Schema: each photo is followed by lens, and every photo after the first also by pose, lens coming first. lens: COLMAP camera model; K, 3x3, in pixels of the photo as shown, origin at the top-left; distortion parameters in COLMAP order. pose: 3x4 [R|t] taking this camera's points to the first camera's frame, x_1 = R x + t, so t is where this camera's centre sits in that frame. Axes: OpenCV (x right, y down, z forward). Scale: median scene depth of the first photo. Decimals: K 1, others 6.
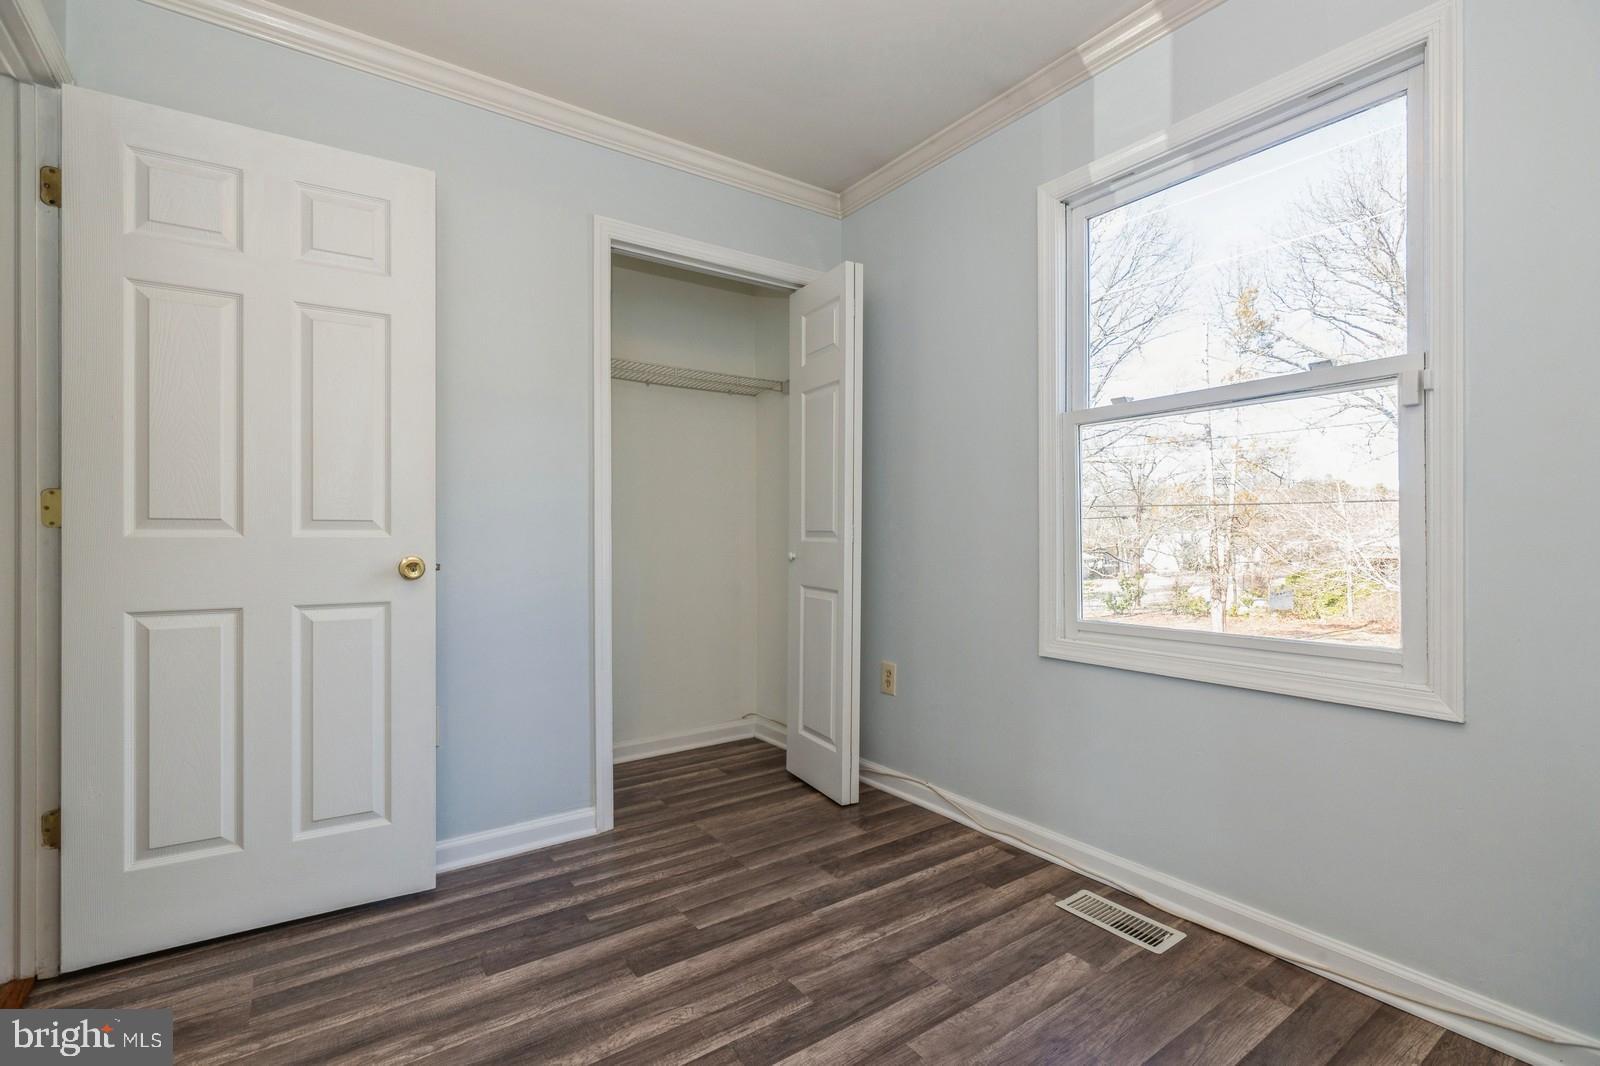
lens RADIAL K [[733.9, 0, 804.5], [0, 733.9, 531.3], [0, 0, 1]] dist [0.003149, 0.000683]
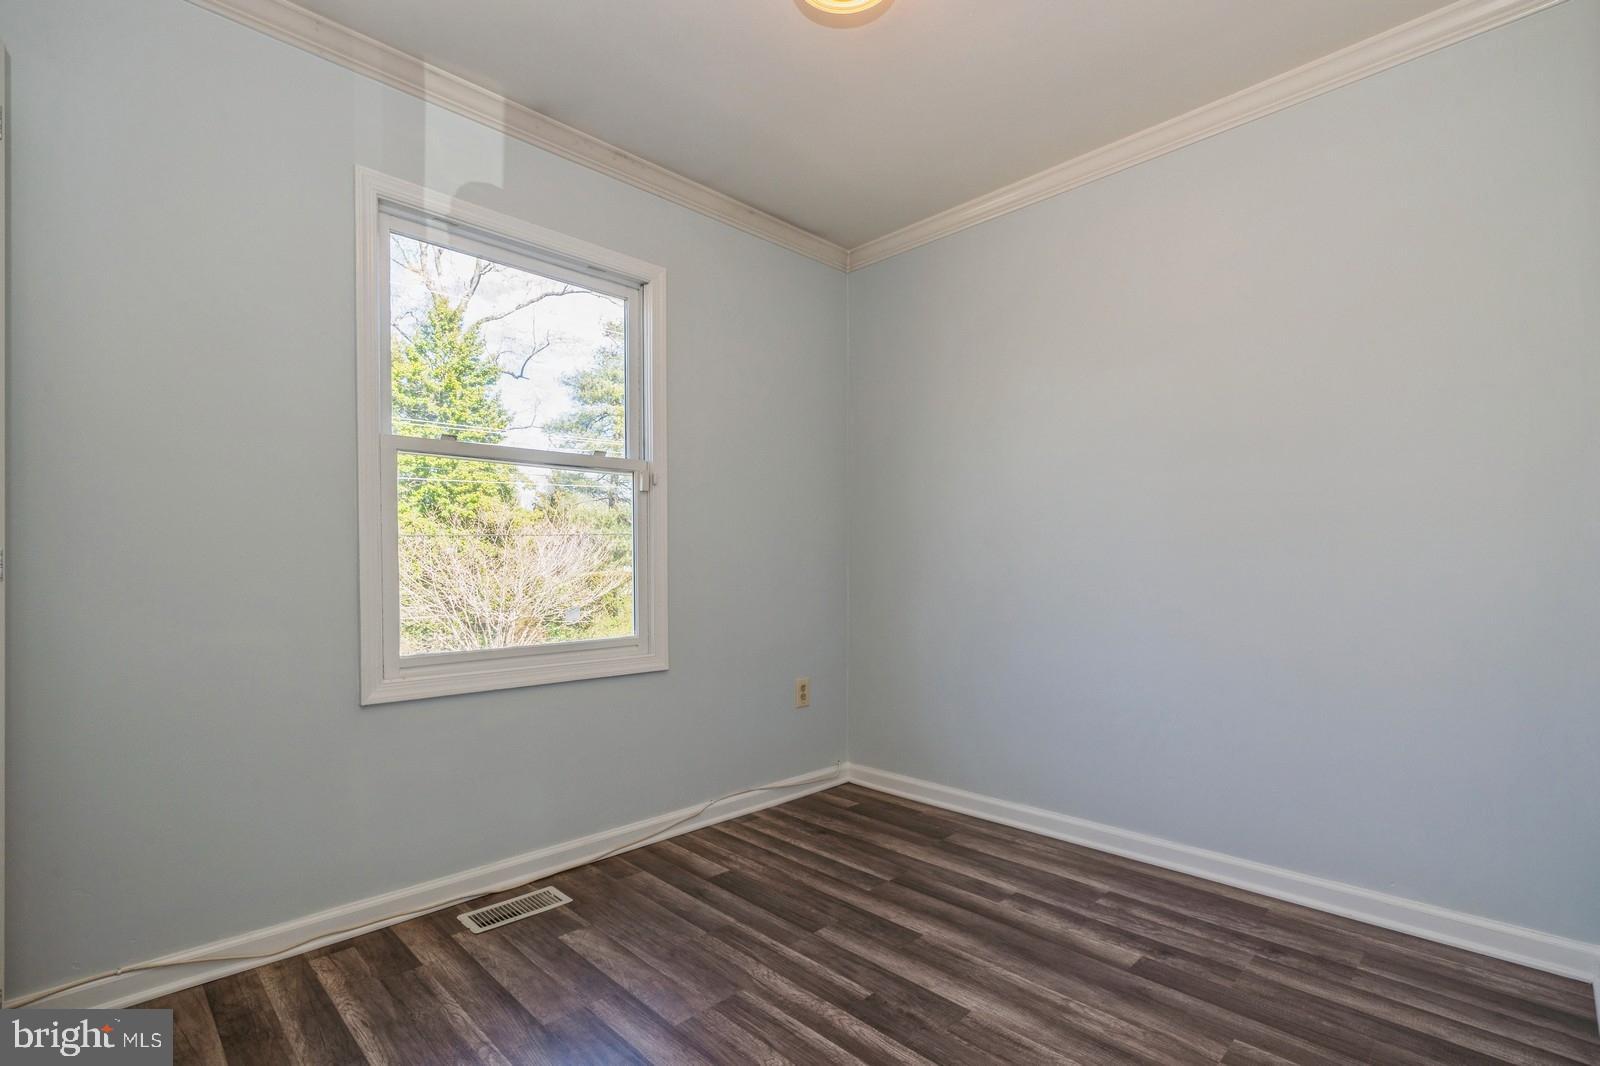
lens RADIAL K [[733.9, 0, 789.9], [0, 733.9, 566.4], [0, 0, 1]] dist [0.003149, 0.000683]
pose [[-0.156885, 0.003542, 0.987610, -0.781824], [-0.007332, 0.999962, -0.004751, 0.006749], [-0.987590, -0.007986, -0.156854, 0.797906]]
